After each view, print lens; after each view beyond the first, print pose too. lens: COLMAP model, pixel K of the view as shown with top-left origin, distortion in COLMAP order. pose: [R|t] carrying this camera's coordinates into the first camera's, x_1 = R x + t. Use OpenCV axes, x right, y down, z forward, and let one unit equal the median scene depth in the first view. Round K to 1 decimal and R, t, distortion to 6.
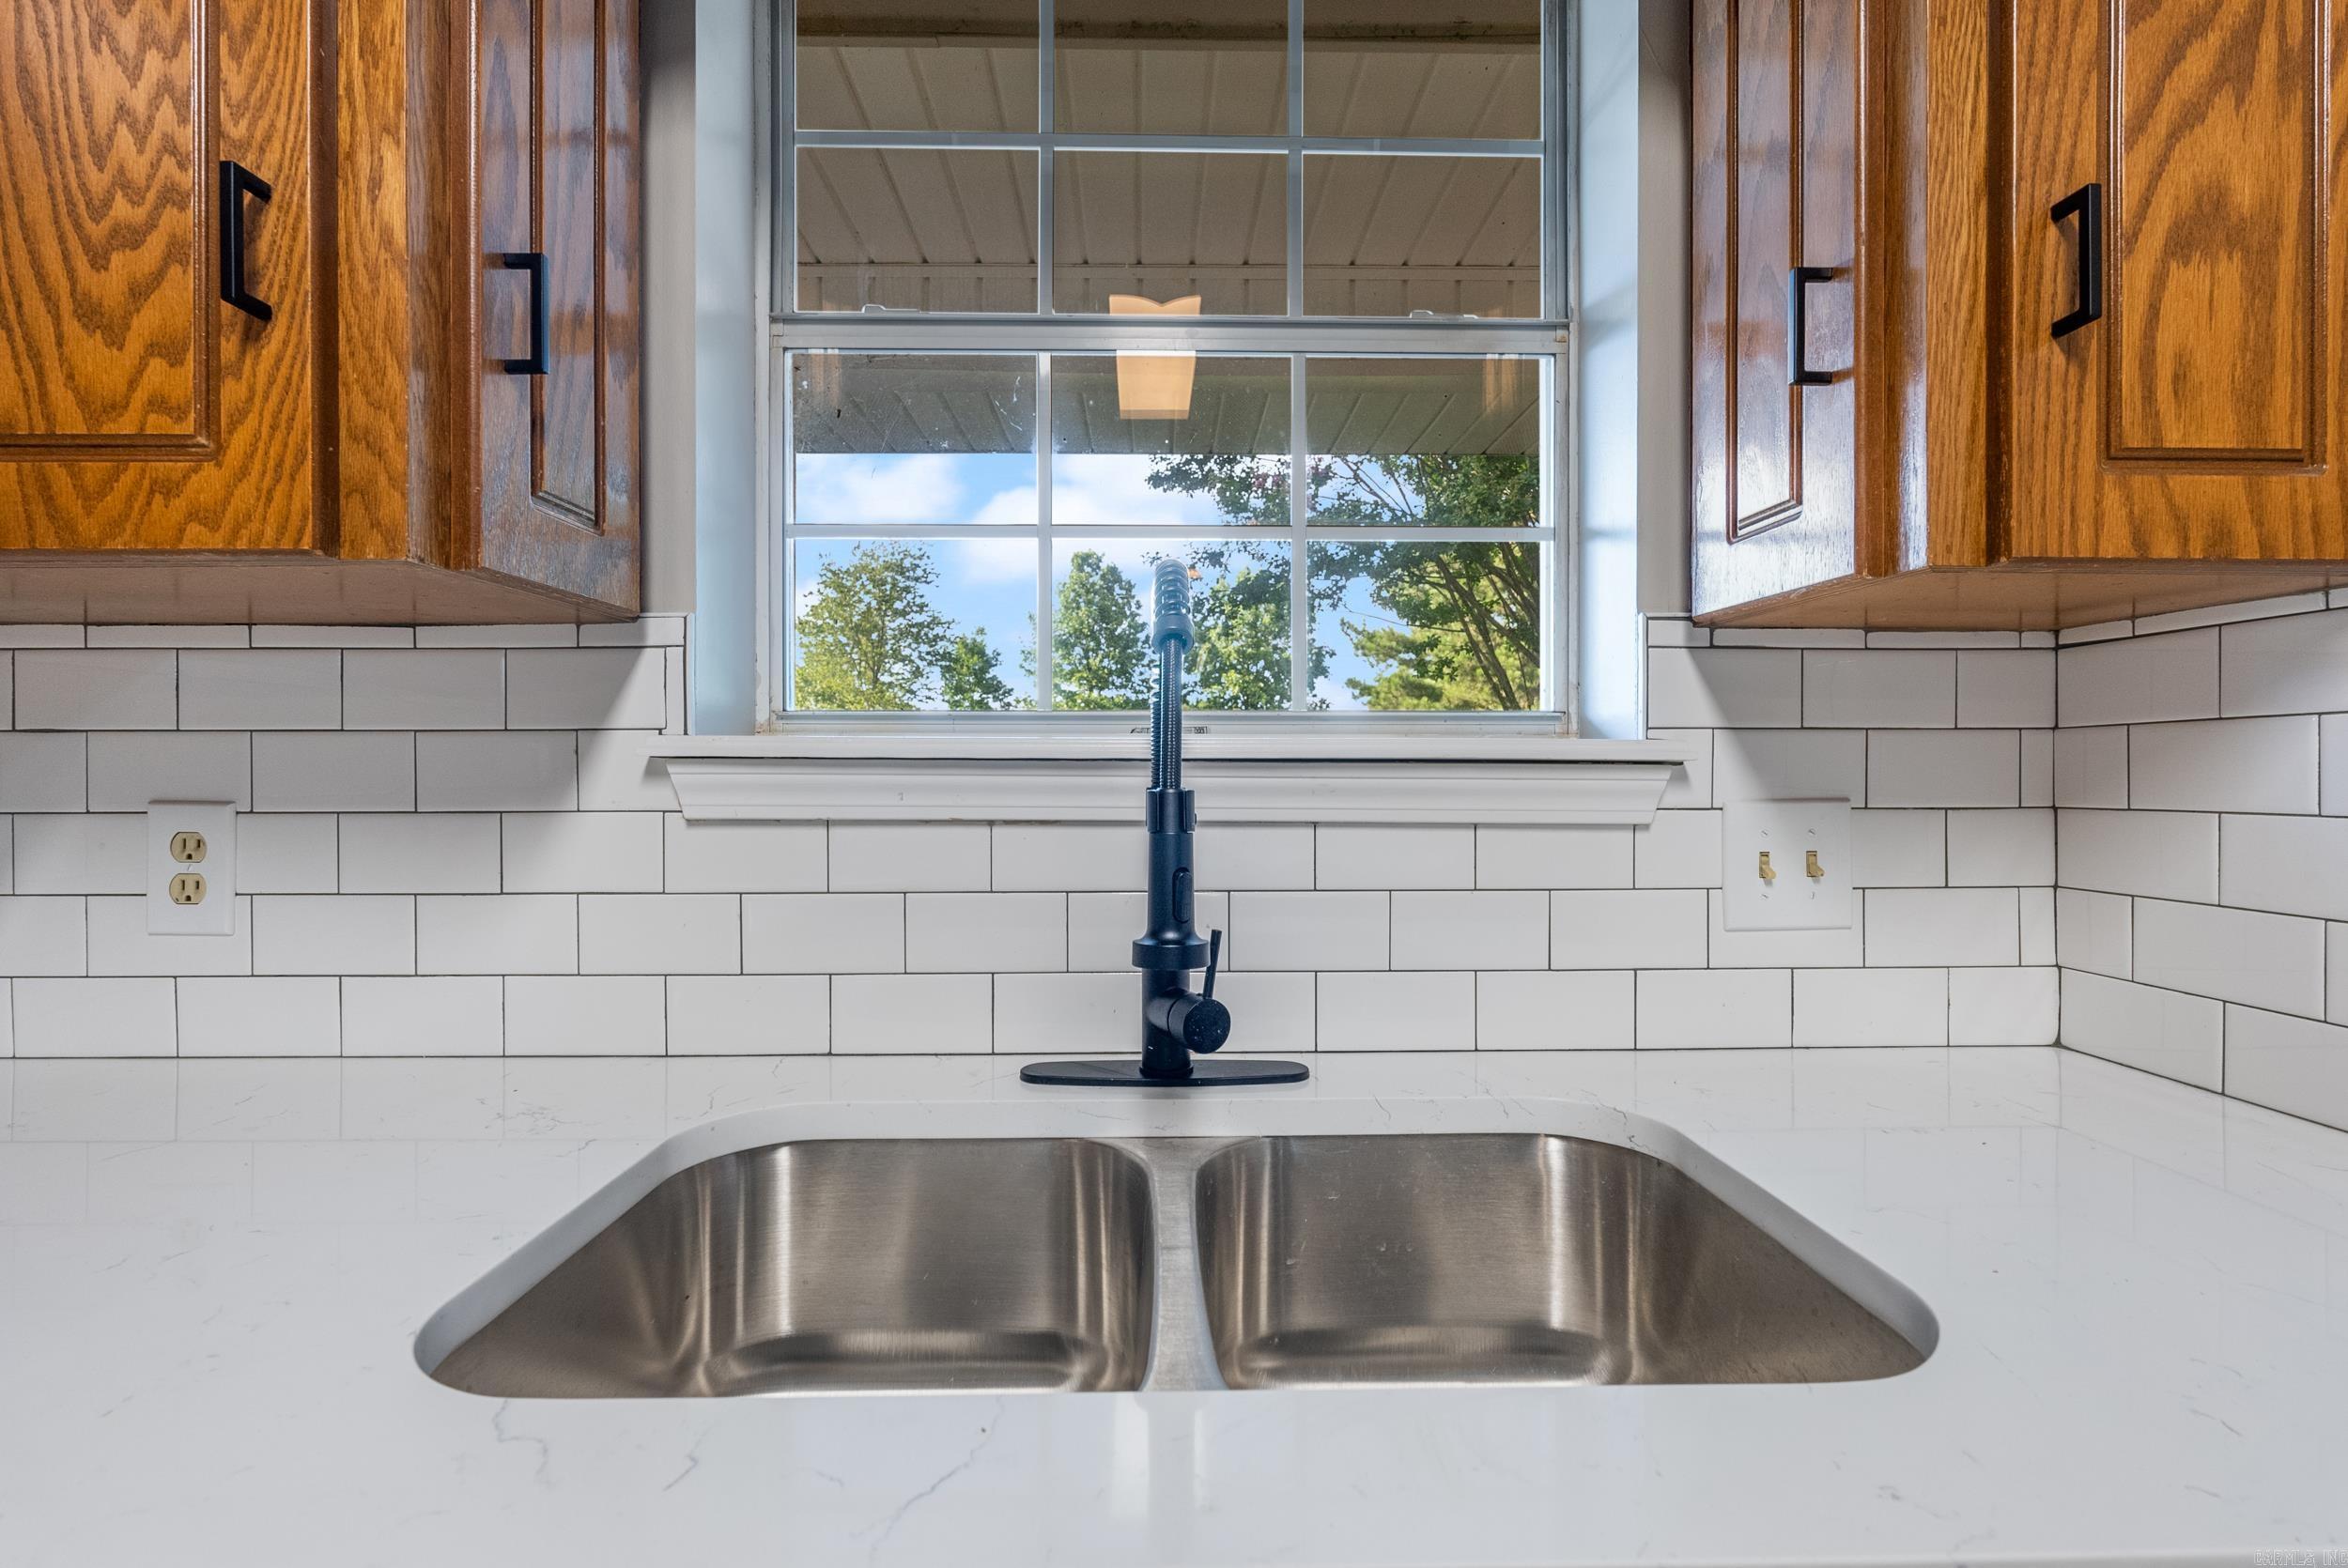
lens RADIAL K [[1034.3, 0, 1171.3], [0, 1034.3, 780.2], [0, 0, 1]] dist [-0.007160, 0.001368]
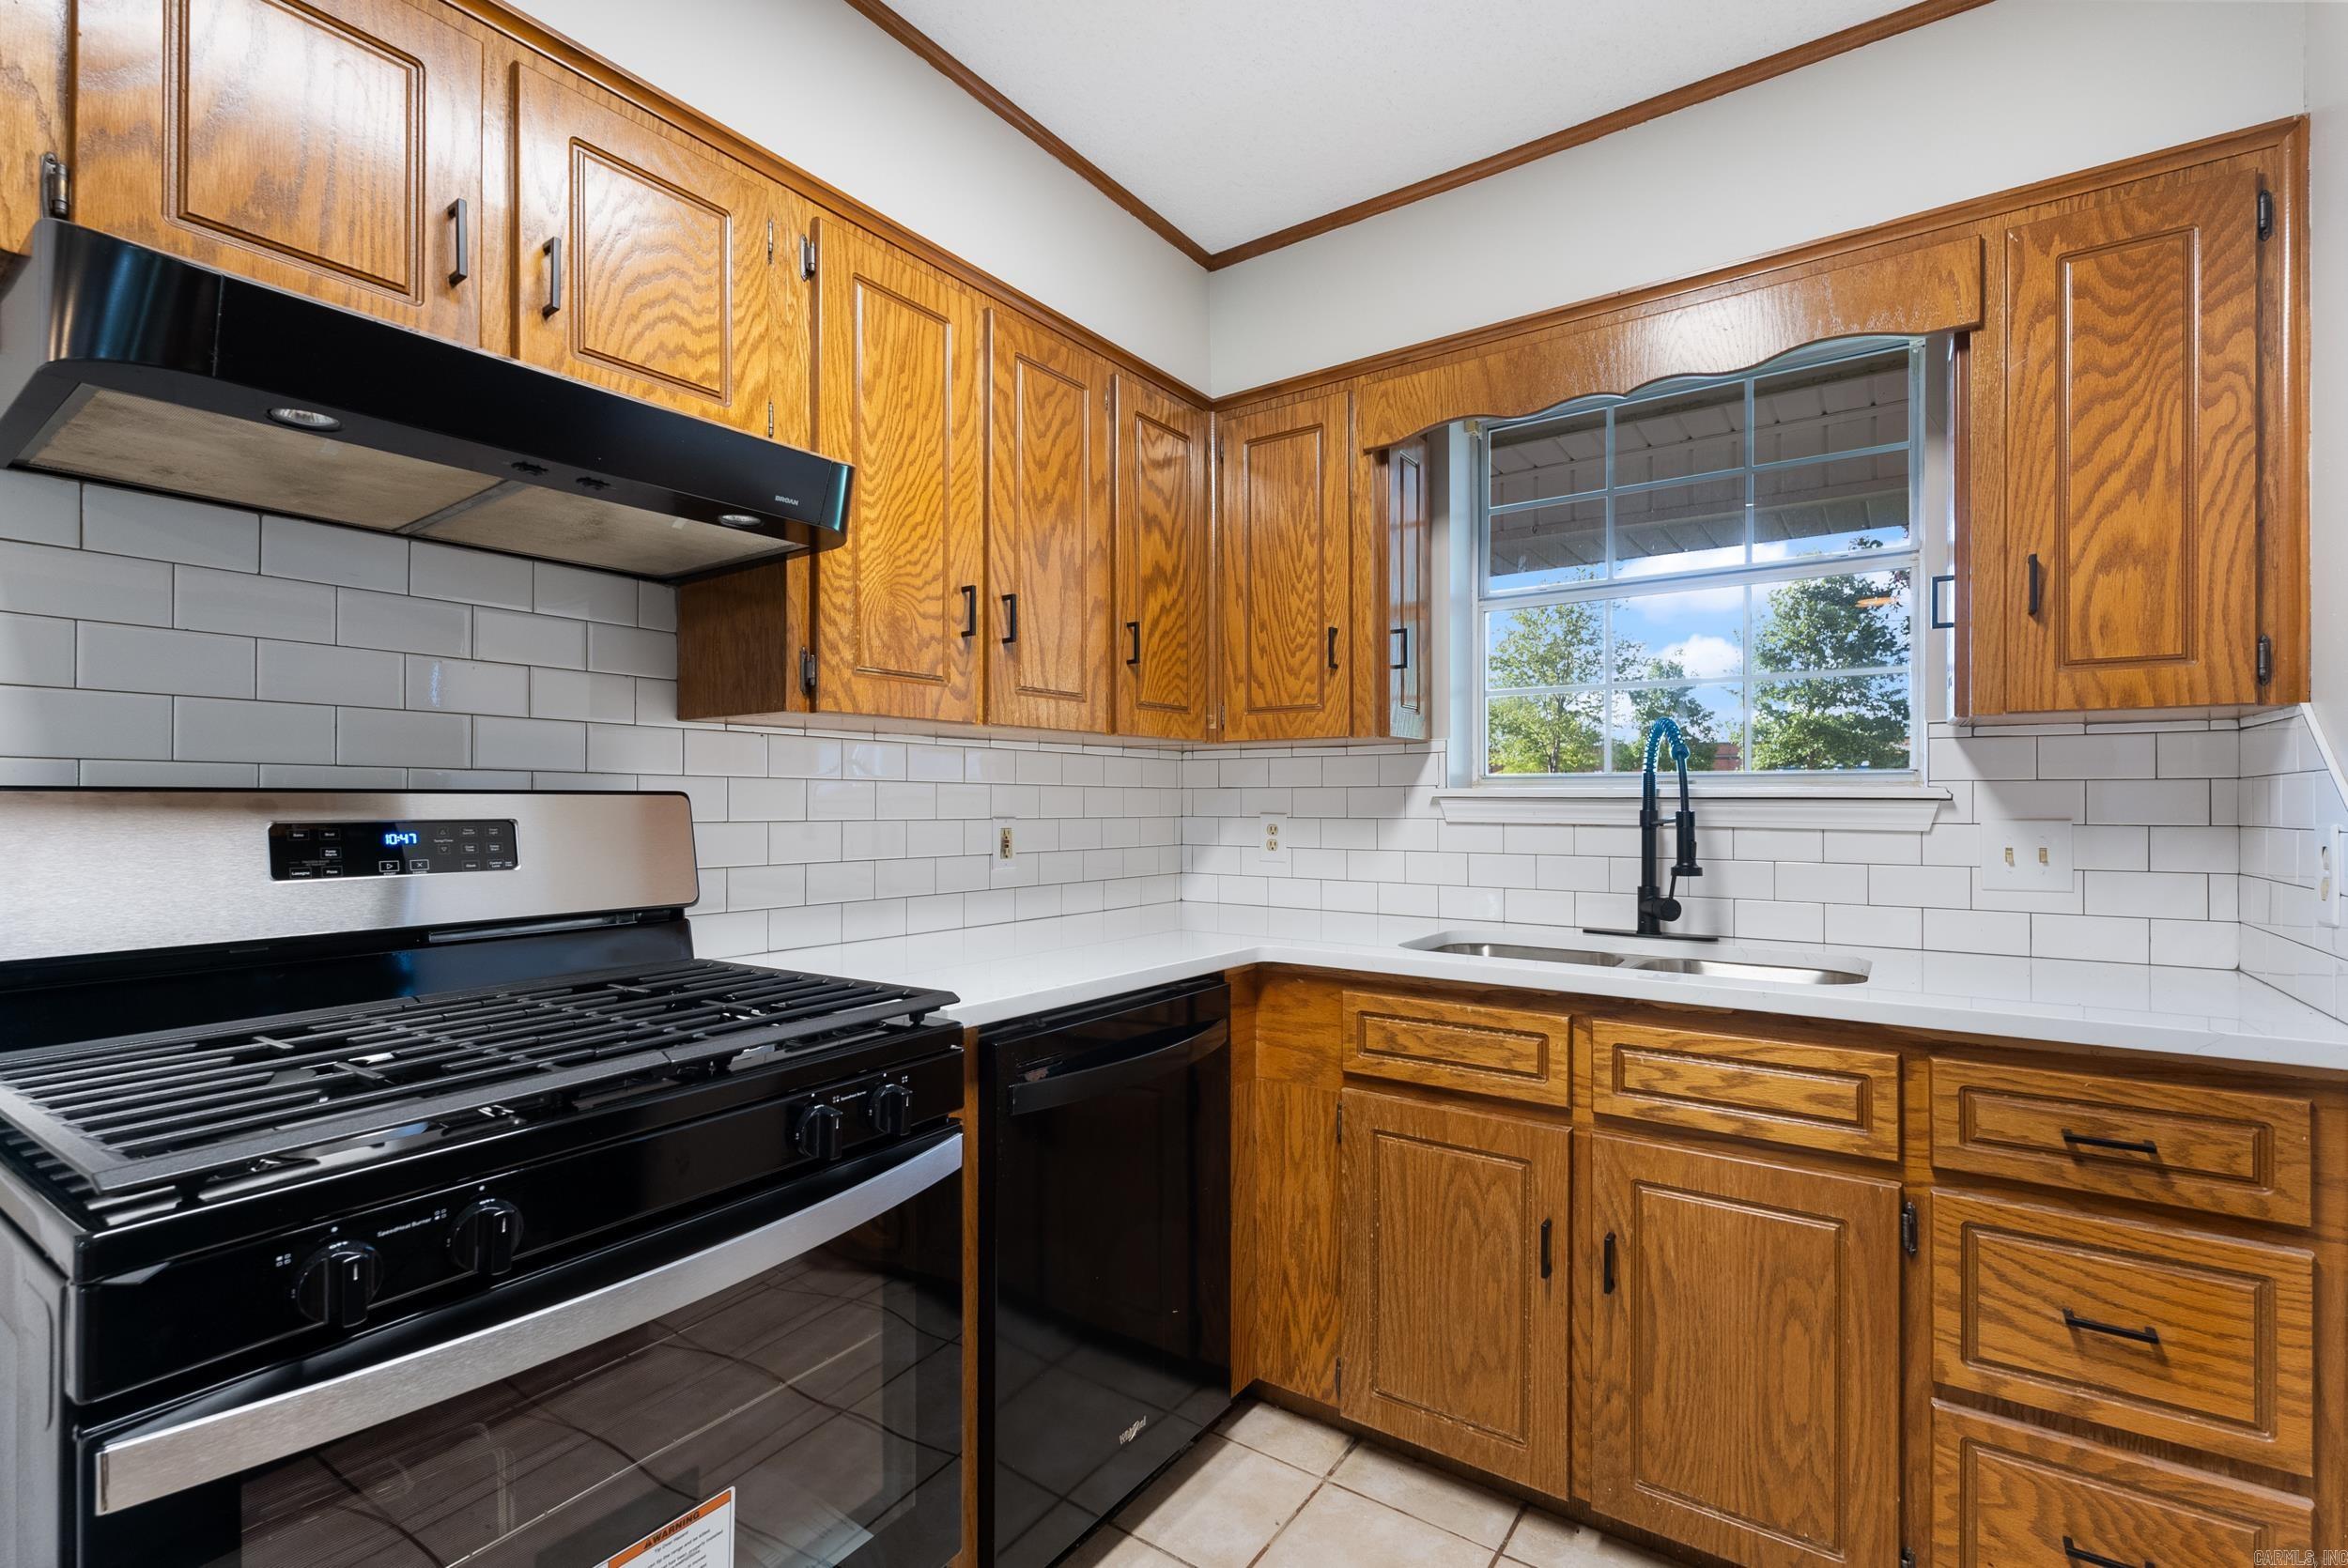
lens RADIAL K [[1034.3, 0, 1185.5], [0, 1034.3, 799.0], [0, 0, 1]] dist [-0.007160, 0.001368]
pose [[0.808782, -0.000217, -0.588108, 0.682362], [-0.005852, 0.999947, -0.008416, 0.010124], [0.588079, 0.010249, 0.808739, -1.943590]]
